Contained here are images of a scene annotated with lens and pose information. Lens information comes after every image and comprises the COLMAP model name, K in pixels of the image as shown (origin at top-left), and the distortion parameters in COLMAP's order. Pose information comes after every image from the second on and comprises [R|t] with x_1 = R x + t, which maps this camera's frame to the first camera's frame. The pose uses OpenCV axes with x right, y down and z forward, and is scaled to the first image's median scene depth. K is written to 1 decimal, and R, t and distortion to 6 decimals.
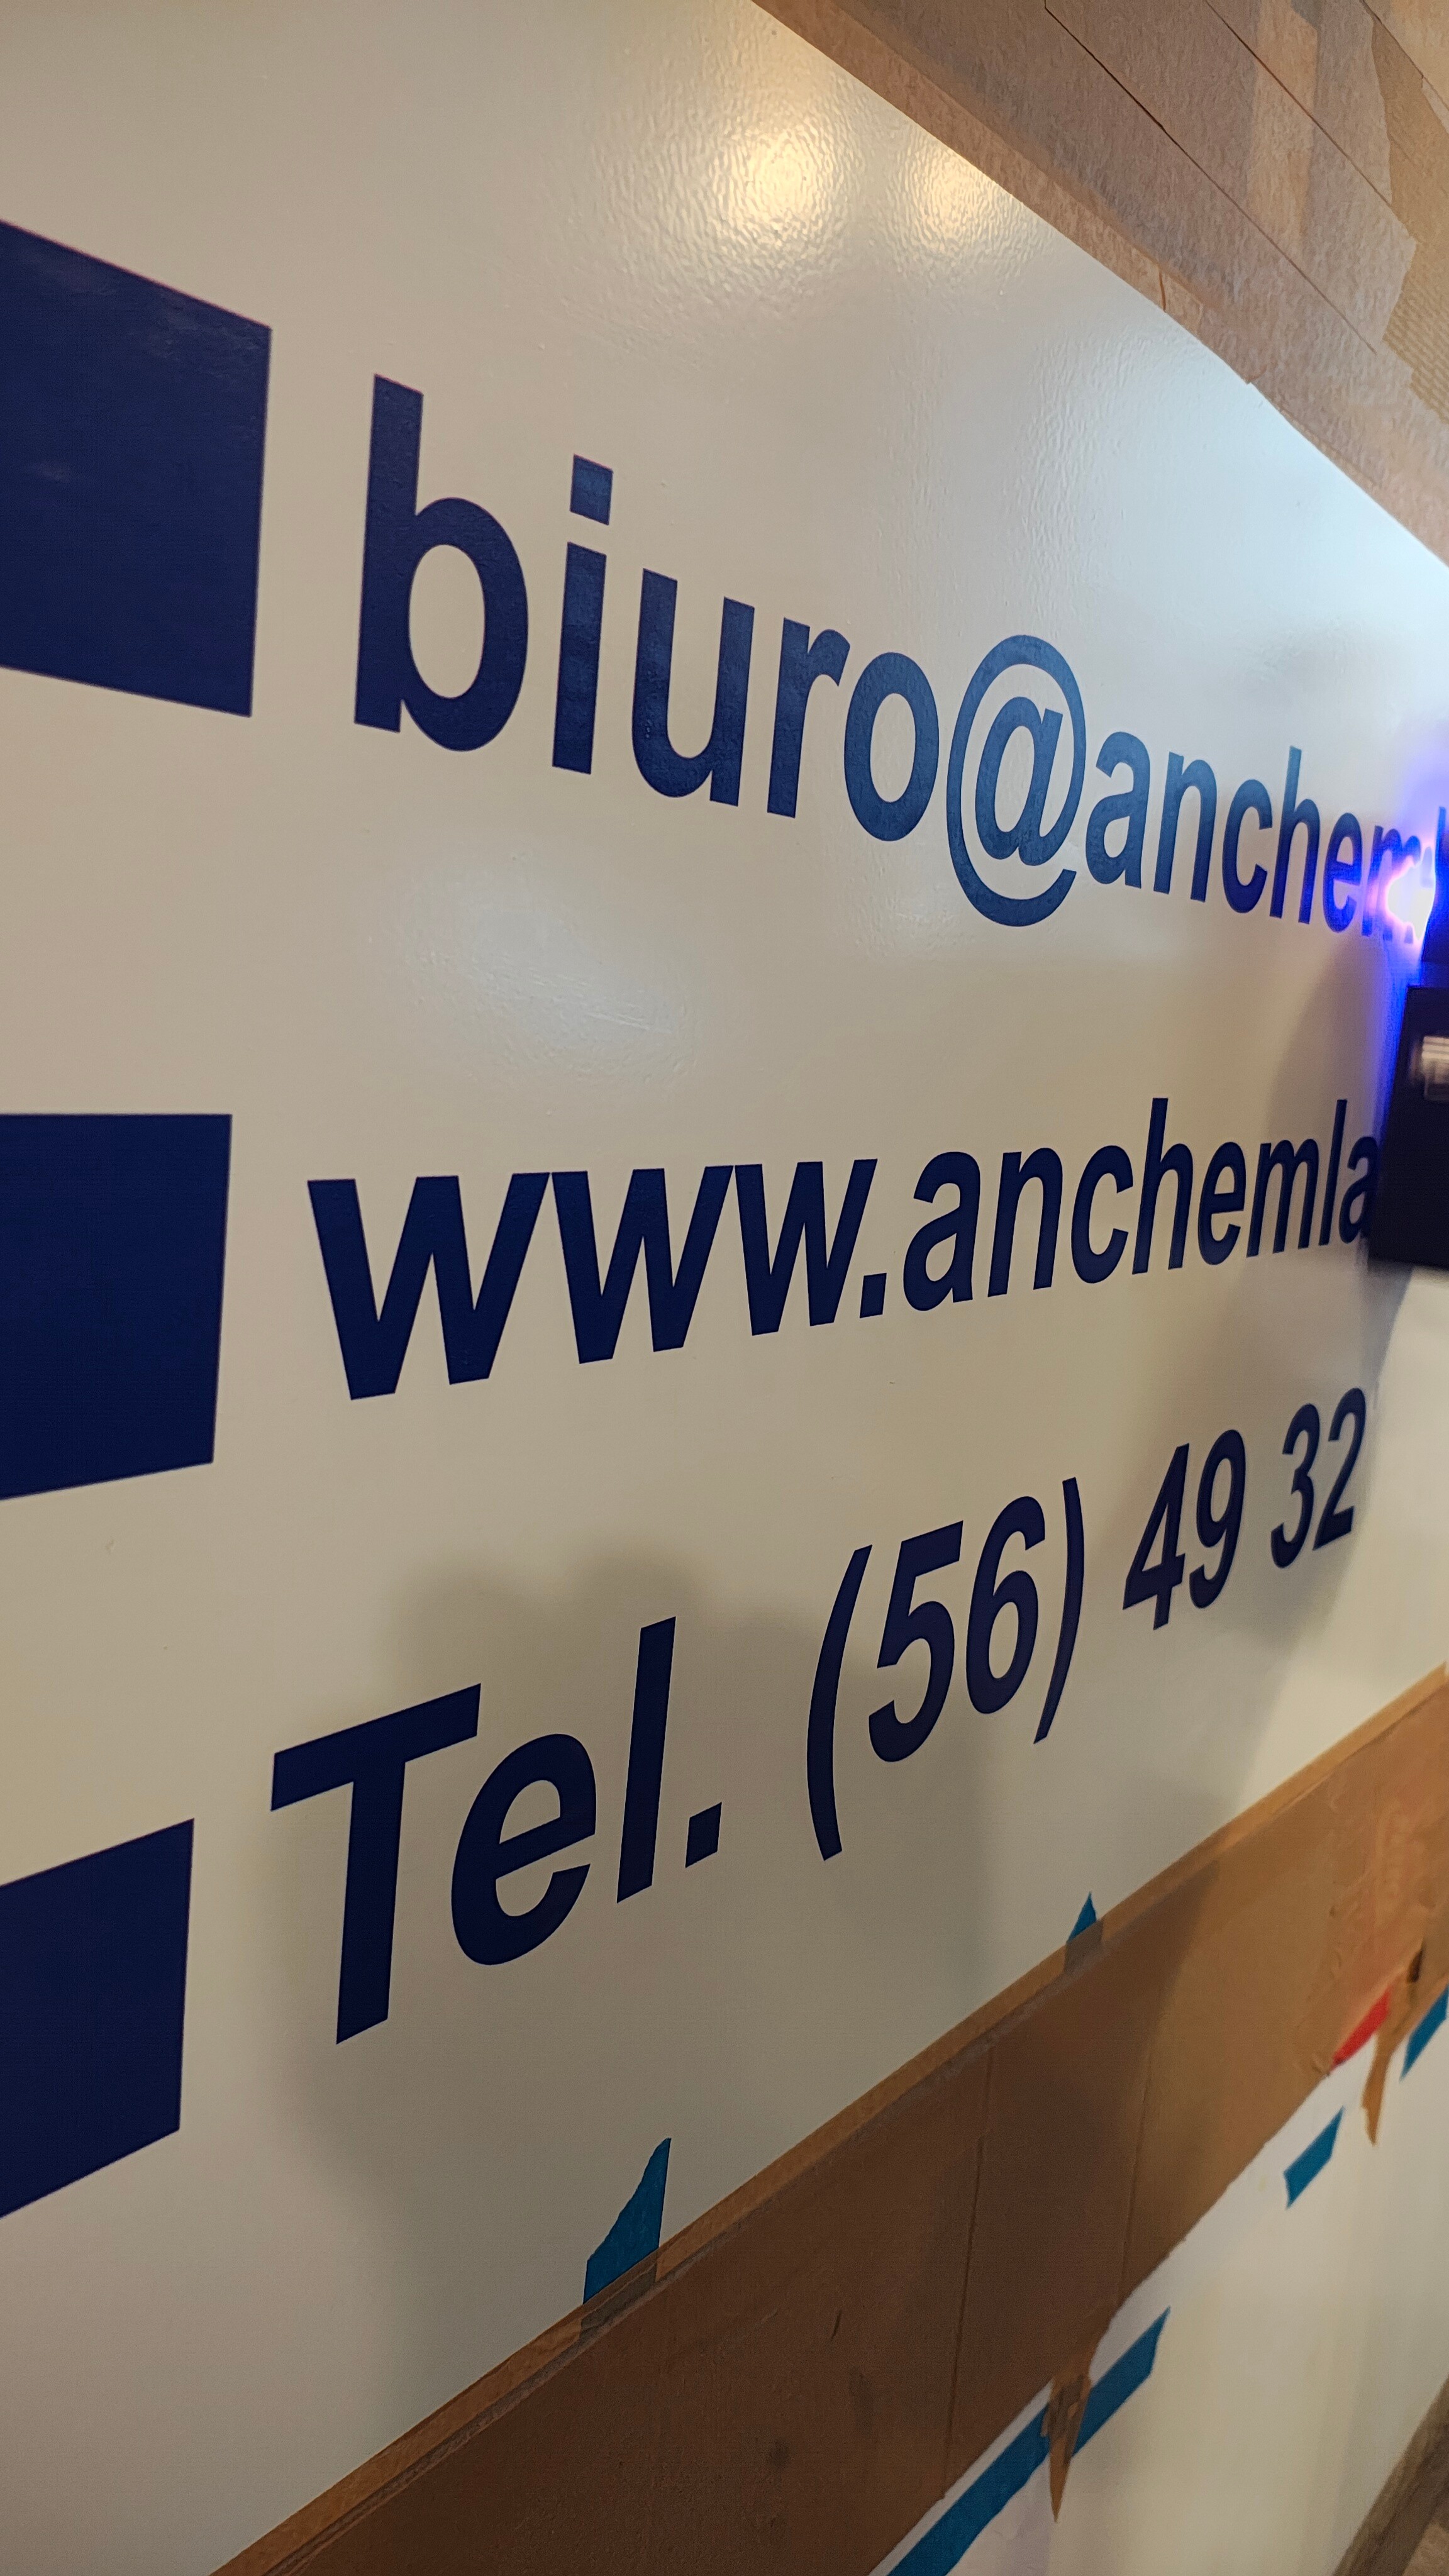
lens RADIAL K [[1935.7, 0, 798.2], [0, 1935.7, 1301.1], [0, 0, 1]] dist [0.058413, -0.151983]
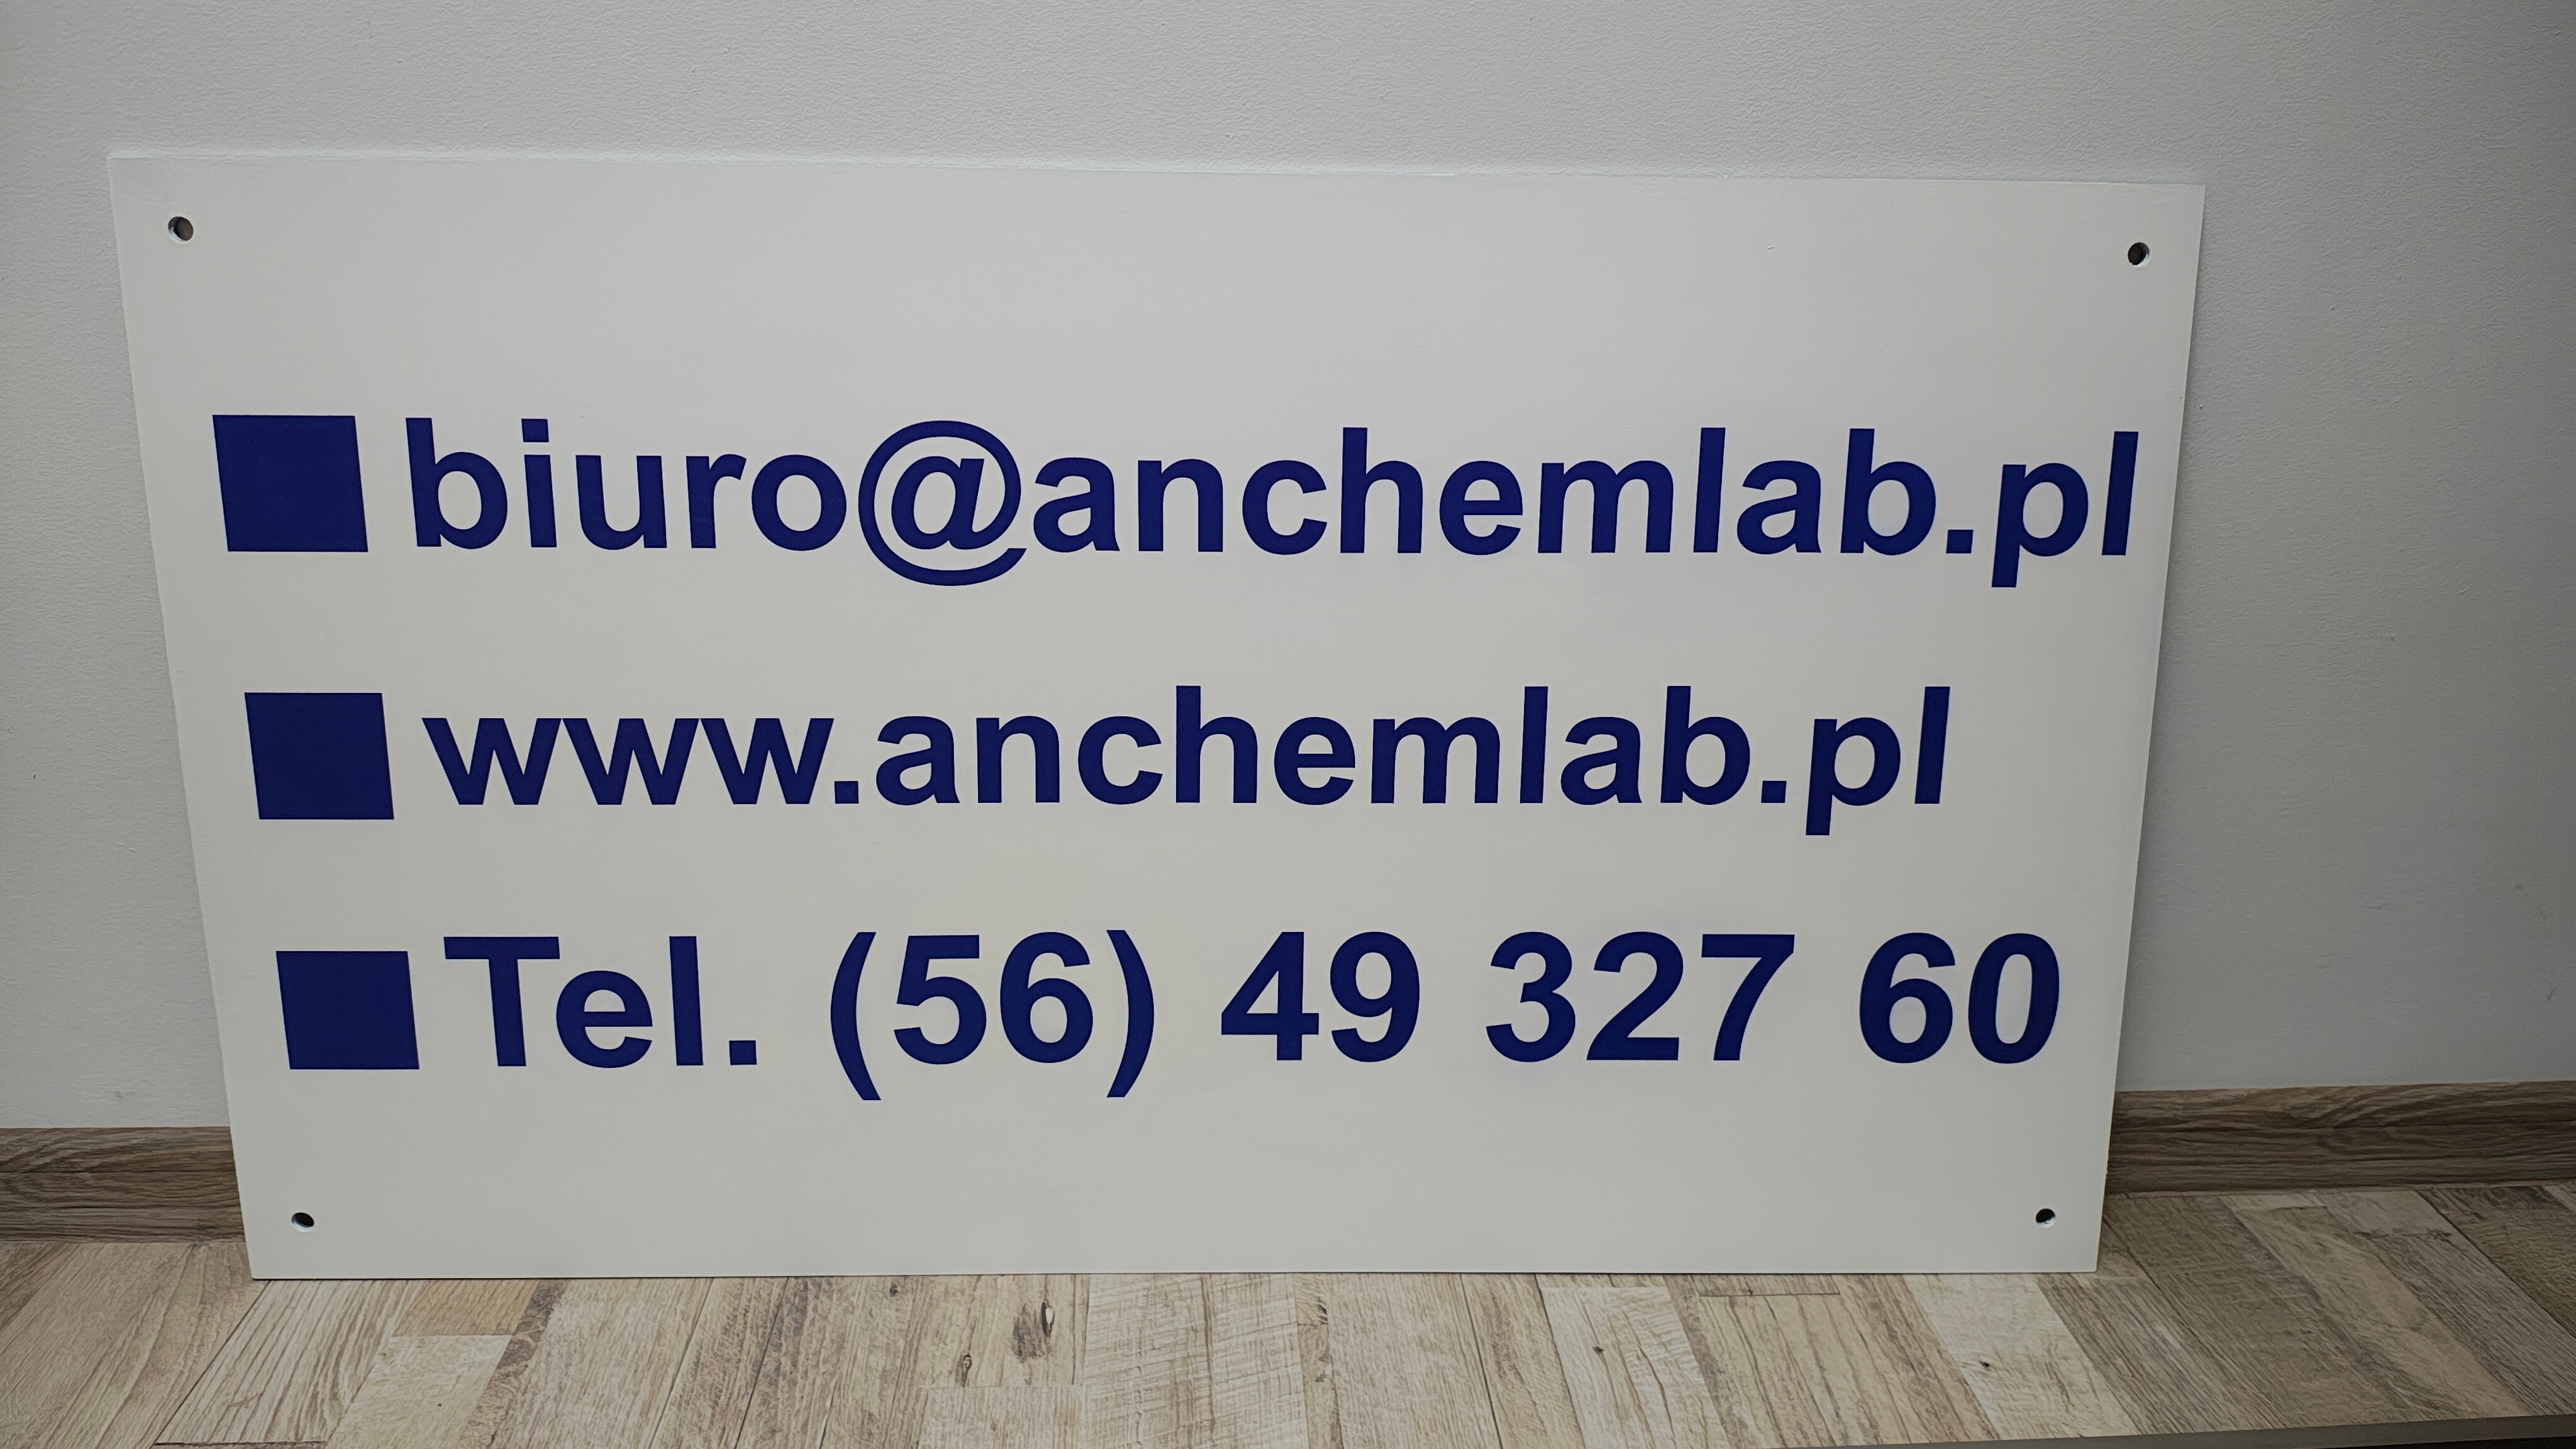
lens RADIAL K [[1935.7, 0, 1311.7], [0, 1935.7, 778.8], [0, 0, 1]] dist [0.058413, -0.151983]
pose [[0.625146, 0.120394, -0.771167, 1.681074], [-0.086207, 0.992637, 0.085087, -0.203988], [0.775733, 0.013288, 0.630922, 0.186632]]
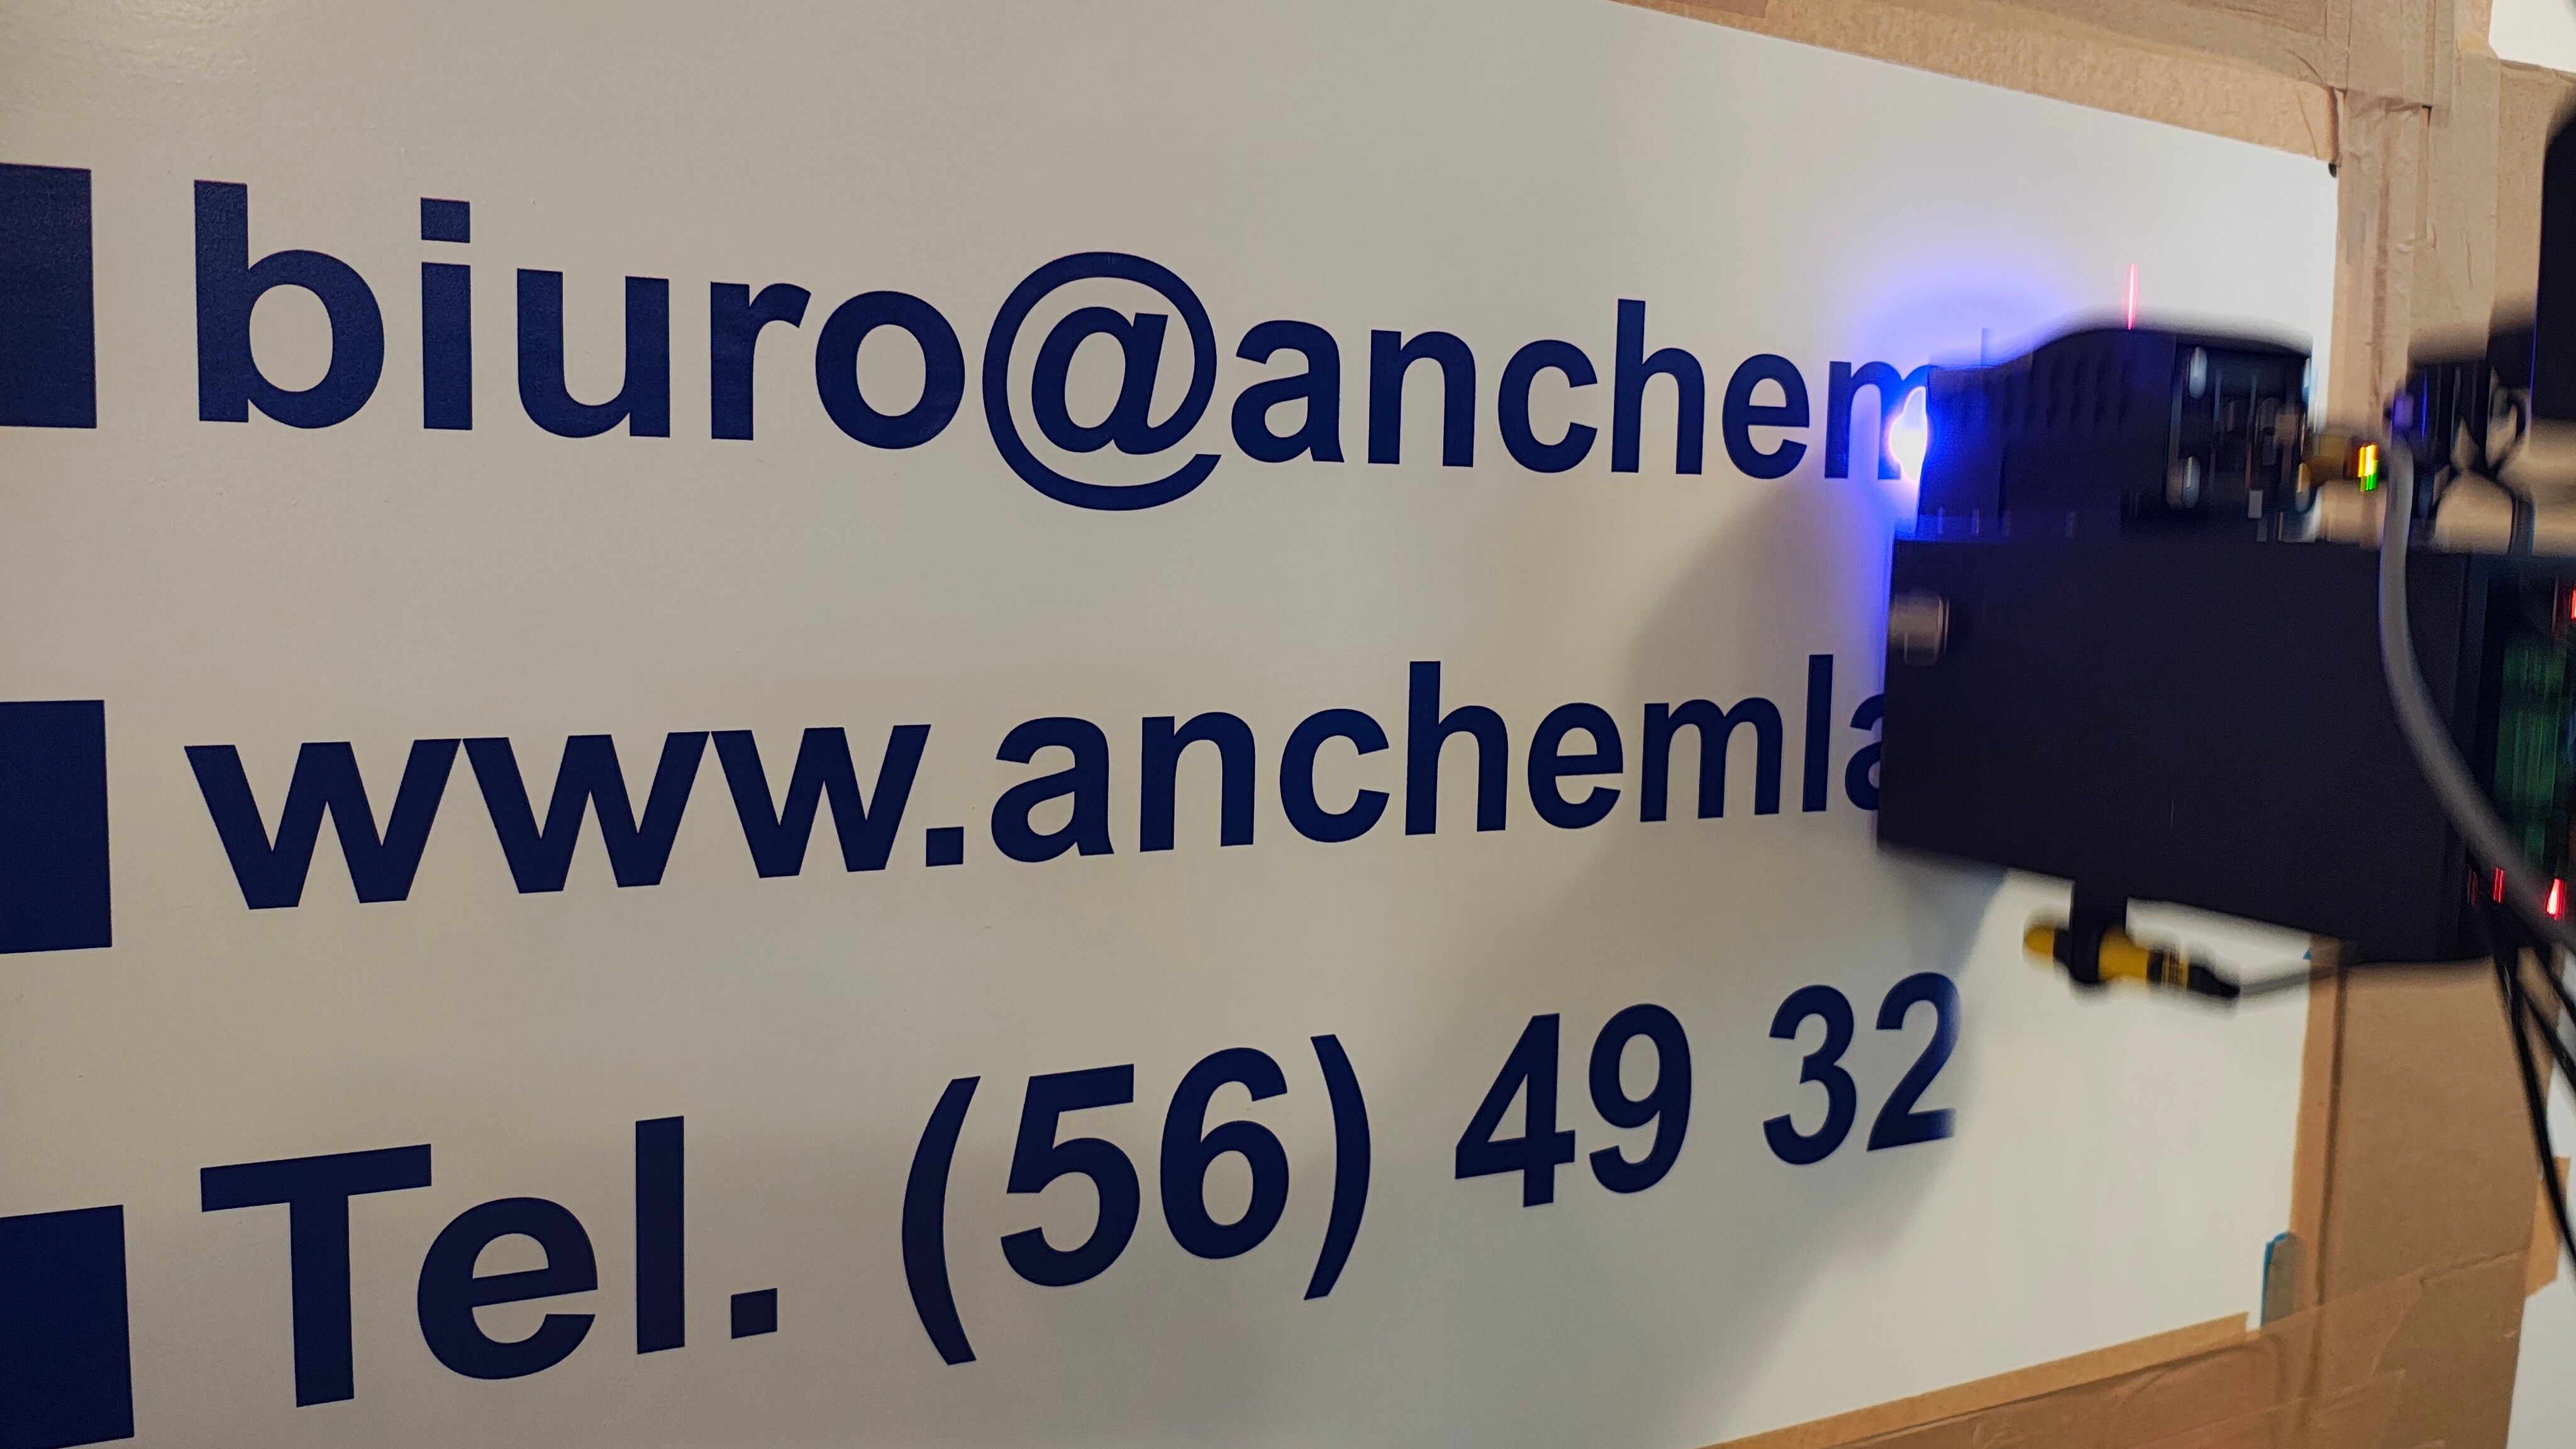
lens RADIAL K [[1935.7, 0, 1309.5], [0, 1935.7, 733.3], [0, 0, 1]] dist [0.058413, -0.151983]
pose [[0.884075, -0.023032, -0.466777, 0.736978], [-0.016466, 0.996630, -0.080362, 0.018189], [0.467055, 0.078732, 0.880716, 0.103268]]
